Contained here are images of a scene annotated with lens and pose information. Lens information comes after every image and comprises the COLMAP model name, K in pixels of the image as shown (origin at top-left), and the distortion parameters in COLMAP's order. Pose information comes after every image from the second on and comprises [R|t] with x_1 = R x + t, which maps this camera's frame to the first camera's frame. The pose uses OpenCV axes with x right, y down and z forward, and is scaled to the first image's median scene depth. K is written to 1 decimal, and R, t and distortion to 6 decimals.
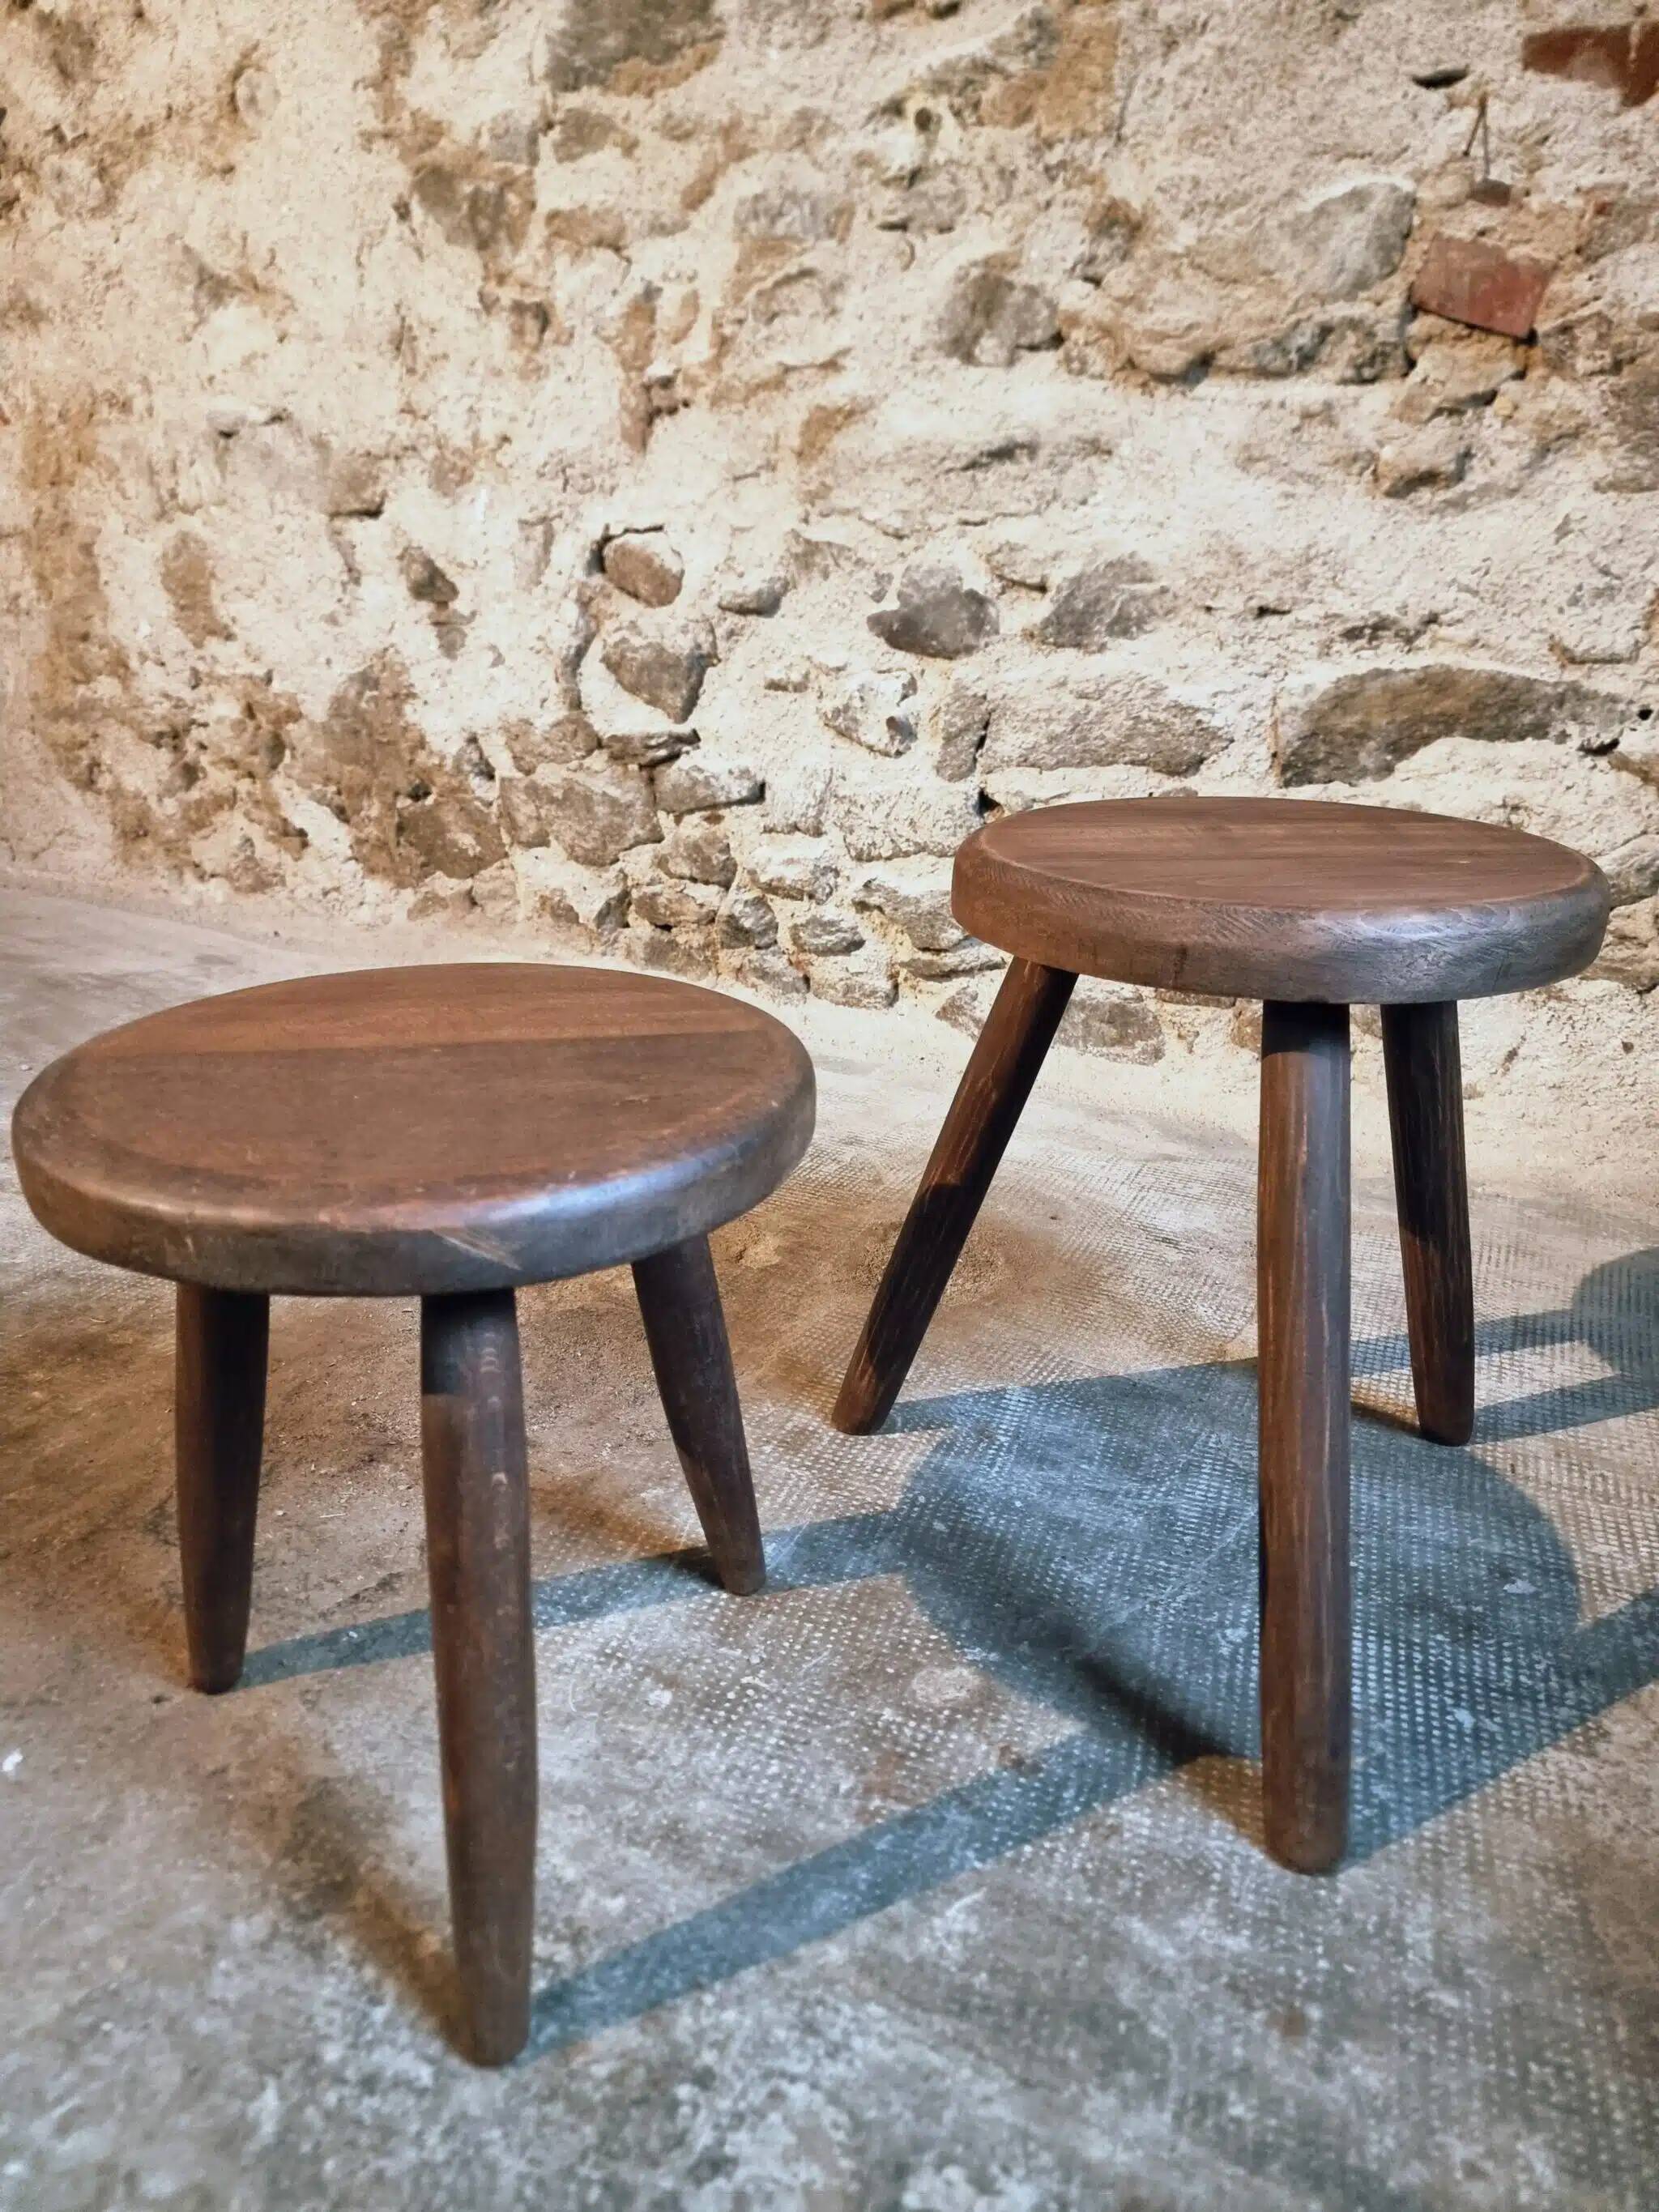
lens RADIAL K [[1554.6, 0, 832.6], [0, 1554.6, 1137.5], [0, 0, 1]] dist [0.065793, -0.055907]
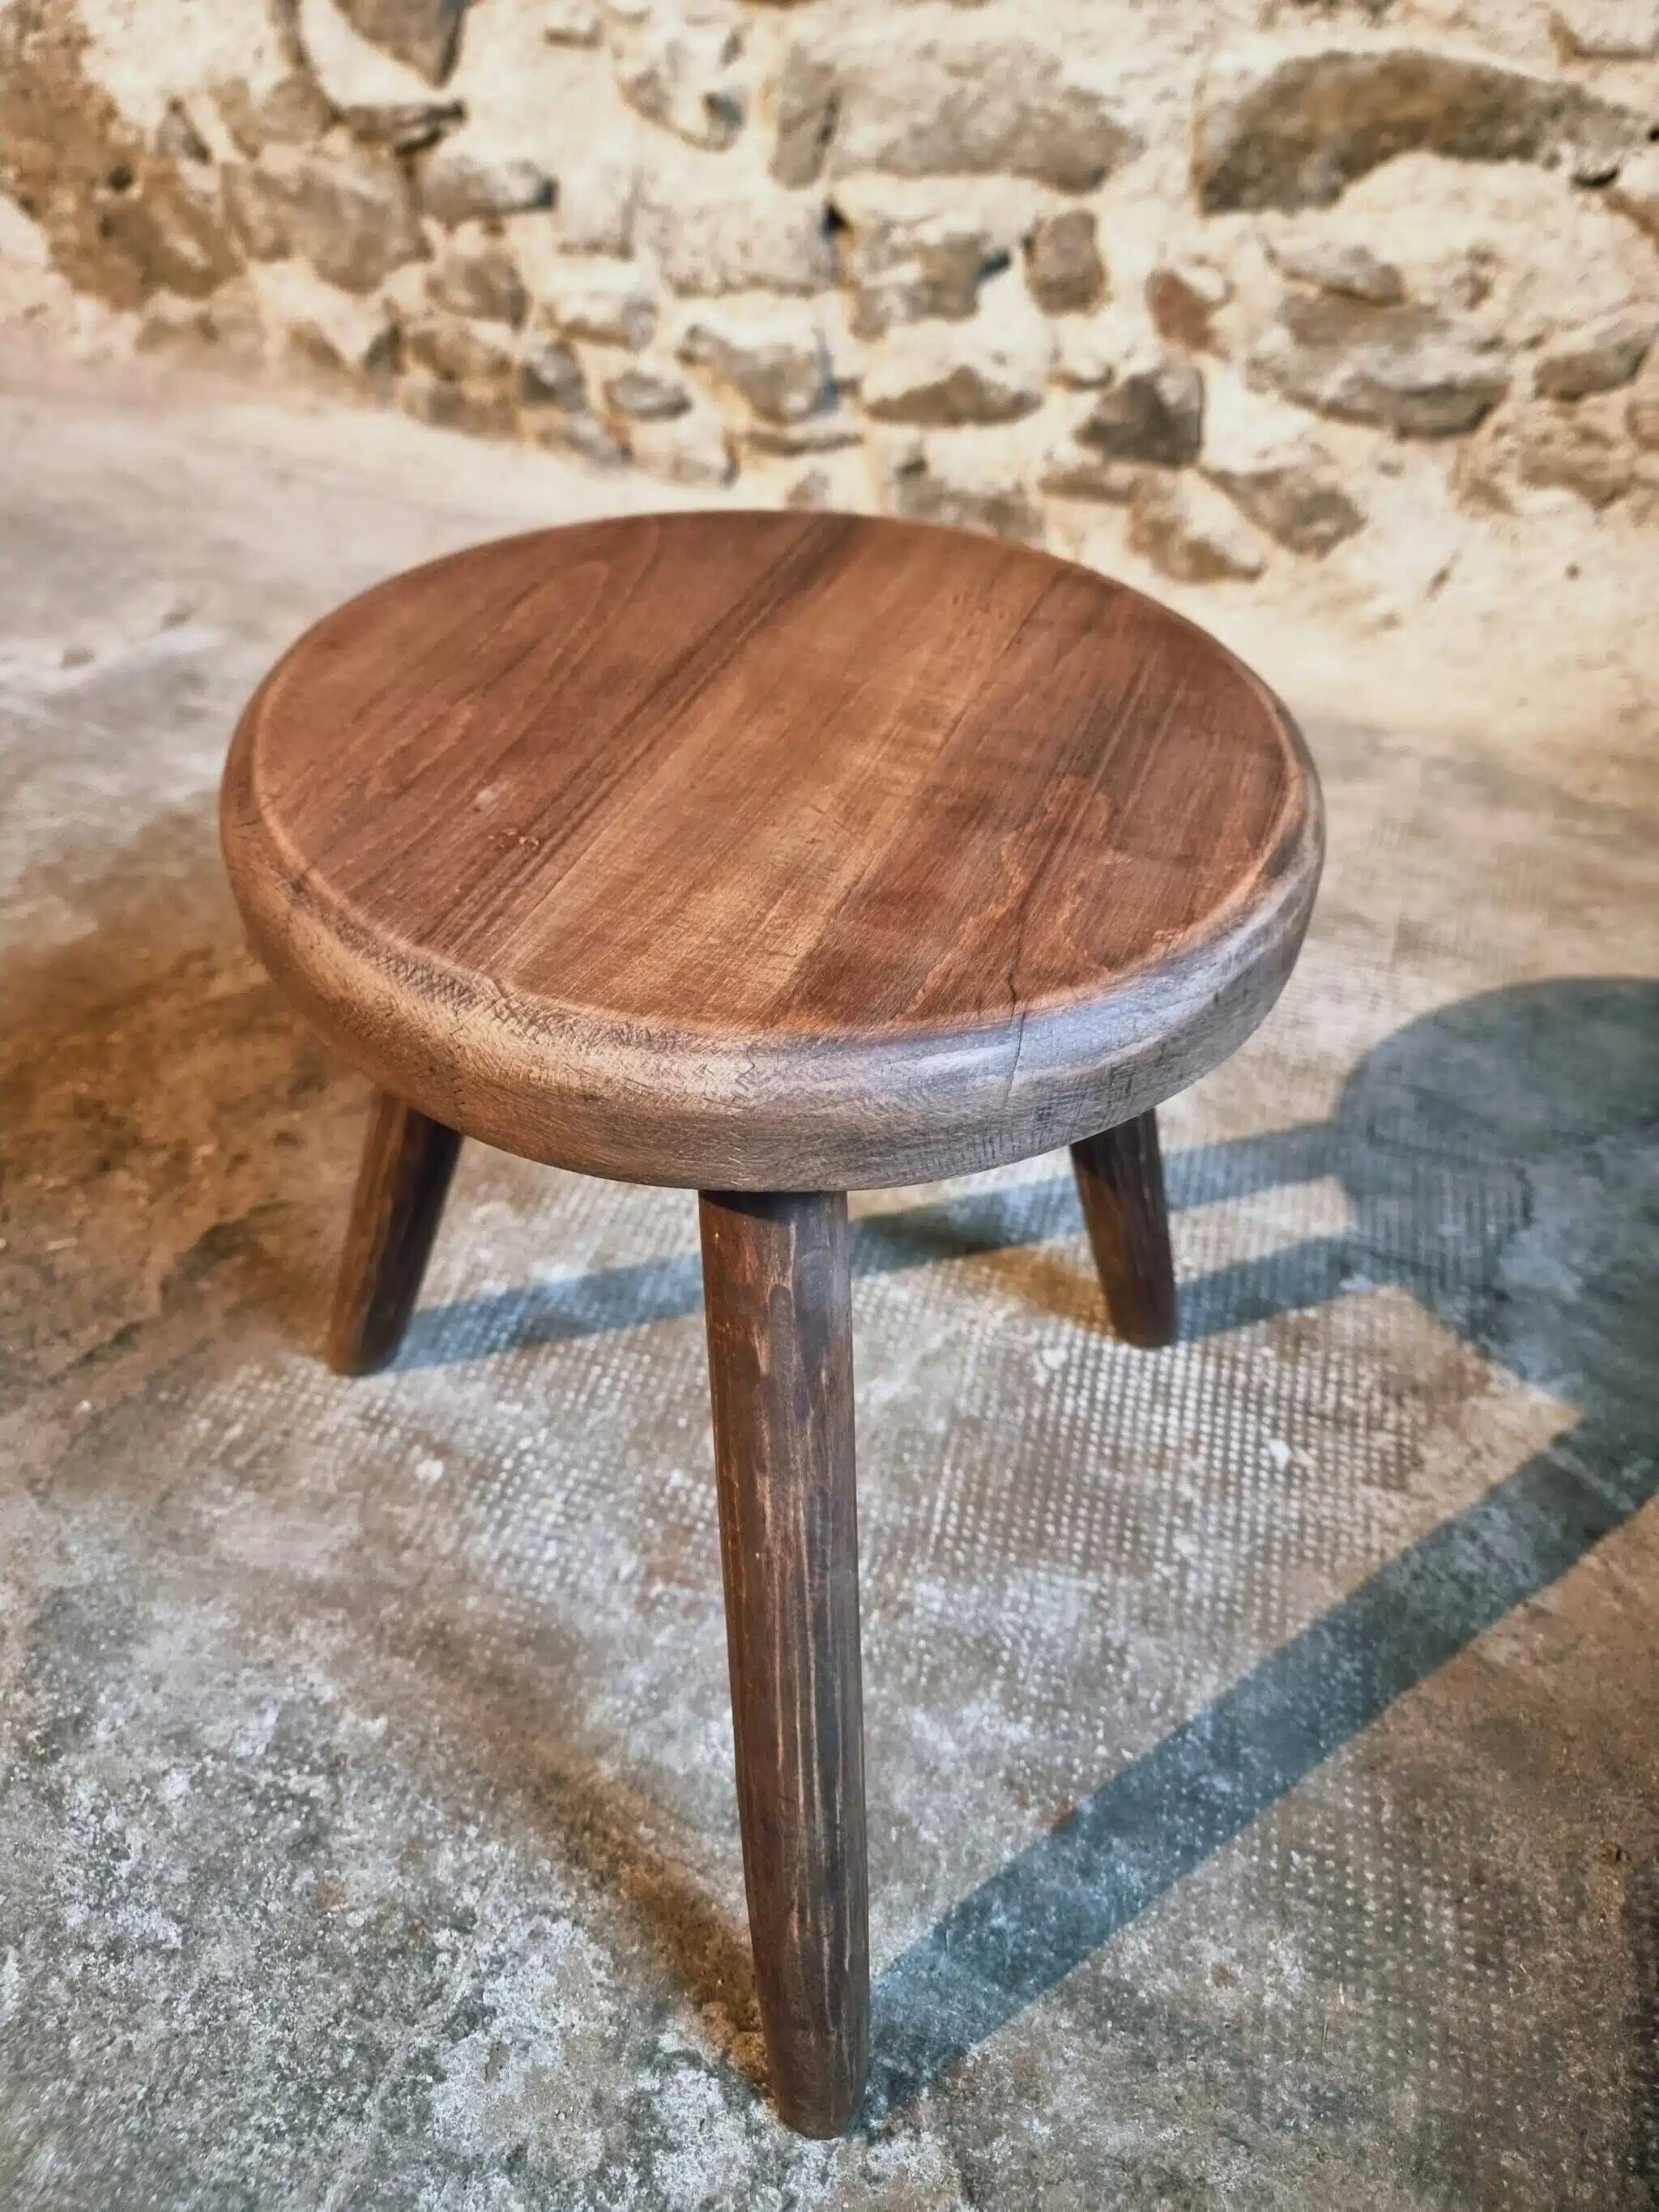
lens RADIAL K [[1592.7, 0, 829.7], [0, 1592.7, 1127.2], [0, 0, 1]] dist [0.023787, -0.018654]
pose [[0.998278, -0.031765, 0.049319, 0.048108], [0.011748, 0.931935, 0.362434, -0.095655], [-0.057475, -0.361231, 0.930703, 0.102368]]
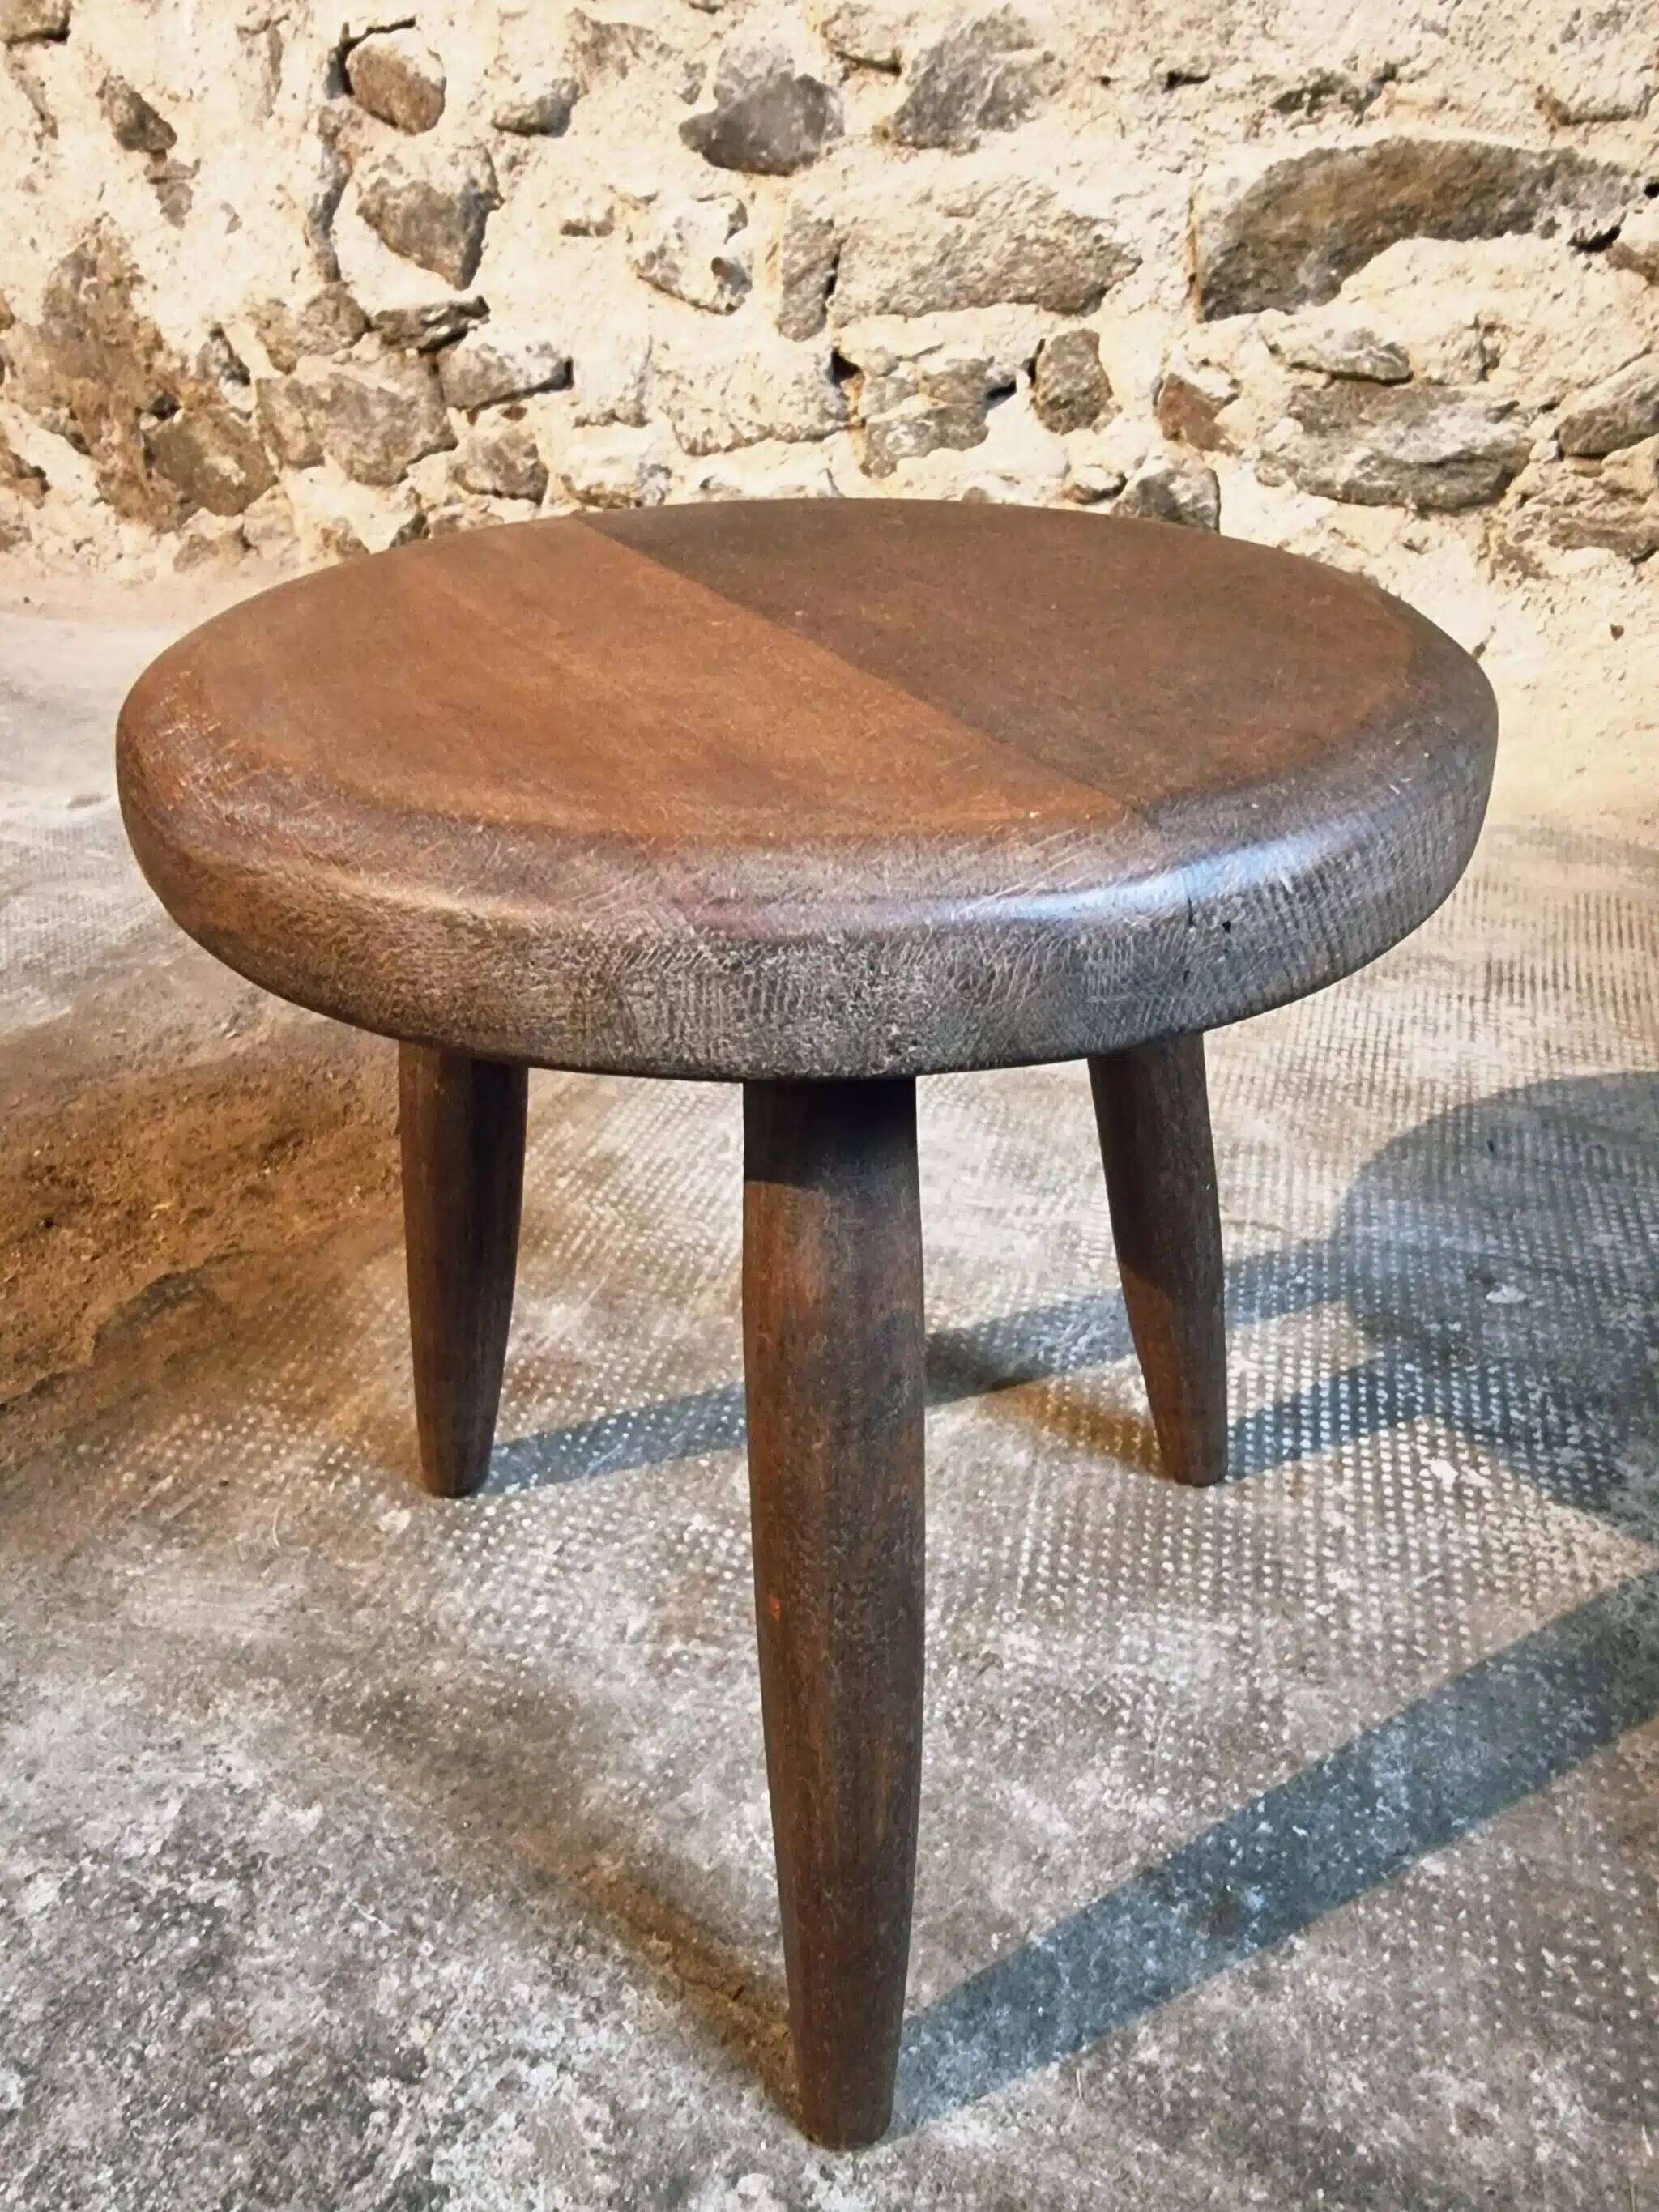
lens RADIAL K [[1587.7, 0, 820.2], [0, 1587.7, 1099.2], [0, 0, 1]] dist [-0.001499, -0.003850]
pose [[0.997789, -0.058511, 0.031536, 0.045725], [0.052493, 0.984705, 0.166137, 0.023817], [-0.040774, -0.164114, 0.985598, 0.153773]]
